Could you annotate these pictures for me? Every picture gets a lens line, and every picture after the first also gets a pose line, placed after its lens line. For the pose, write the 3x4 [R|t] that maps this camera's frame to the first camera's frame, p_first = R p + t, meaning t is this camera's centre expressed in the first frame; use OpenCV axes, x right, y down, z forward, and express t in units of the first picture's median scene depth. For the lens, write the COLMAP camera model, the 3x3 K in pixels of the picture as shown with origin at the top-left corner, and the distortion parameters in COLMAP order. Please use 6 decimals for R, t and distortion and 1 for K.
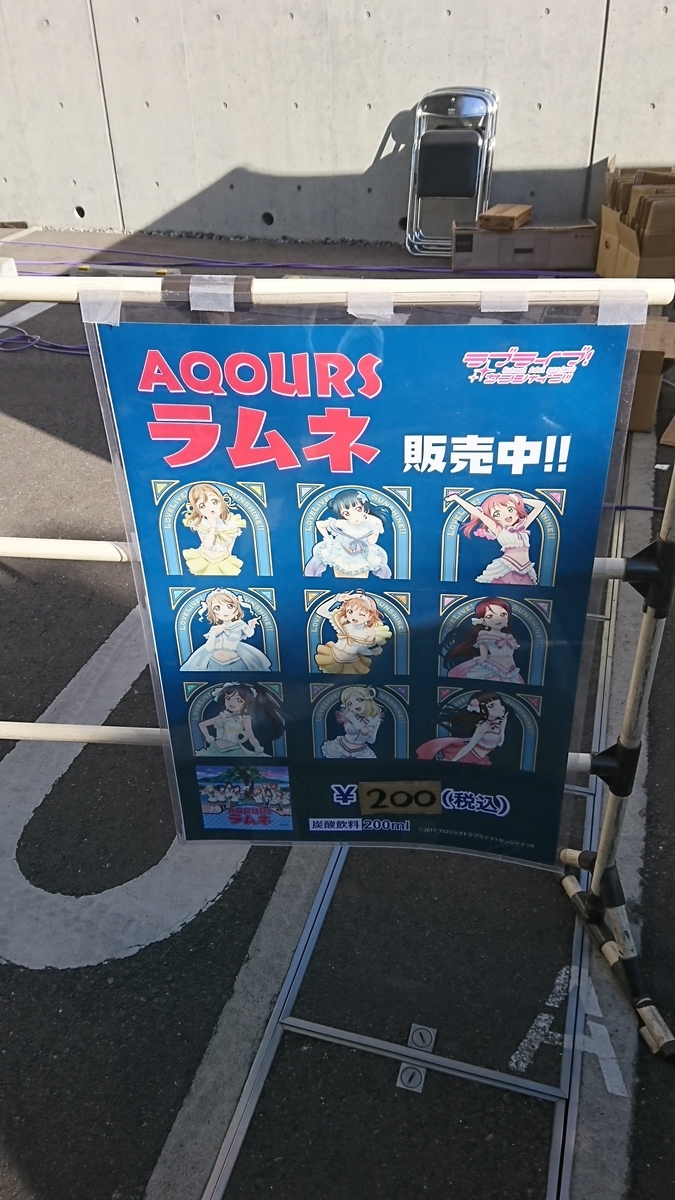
lens RADIAL K [[977.5, 0, 337.5], [0, 977.5, 600.0], [0, 0, 1]] dist [-0.006528, 0.000011]
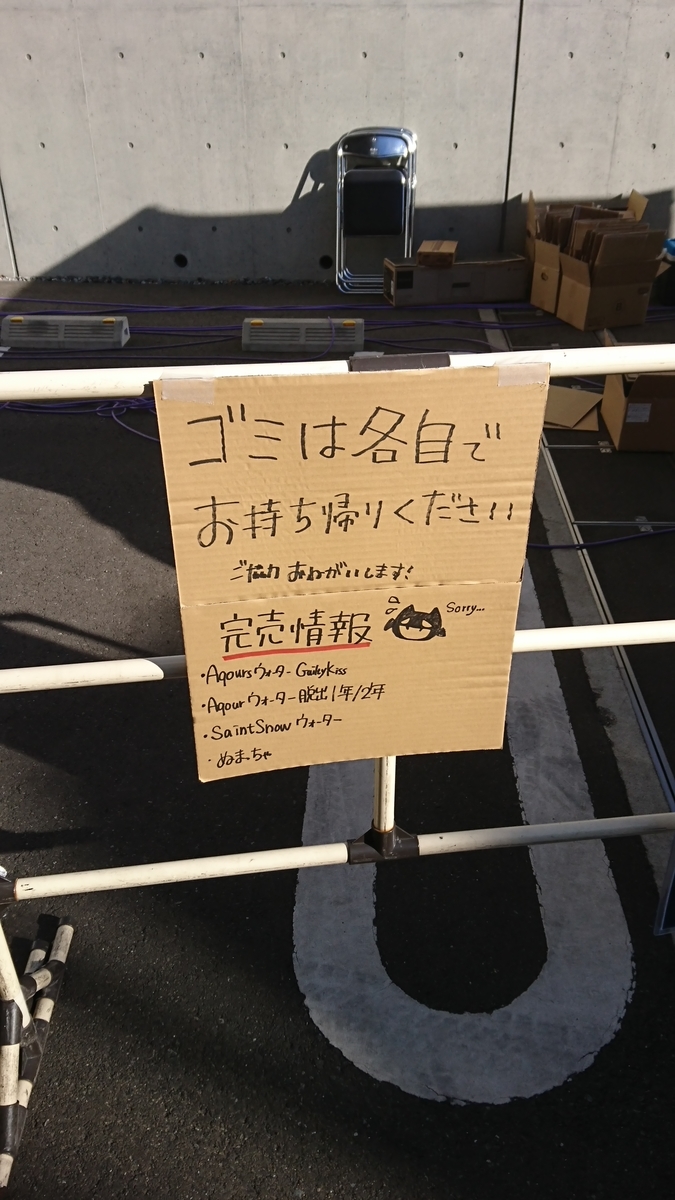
lens RADIAL K [[977.5, 0, 337.5], [0, 977.5, 600.0], [0, 0, 1]] dist [-0.006528, 0.000011]
pose [[0.971841, -0.102284, 0.212282, -0.177797], [0.108628, 0.993912, -0.018409, -0.024288], [-0.209107, 0.040950, 0.977035, 0.040394]]
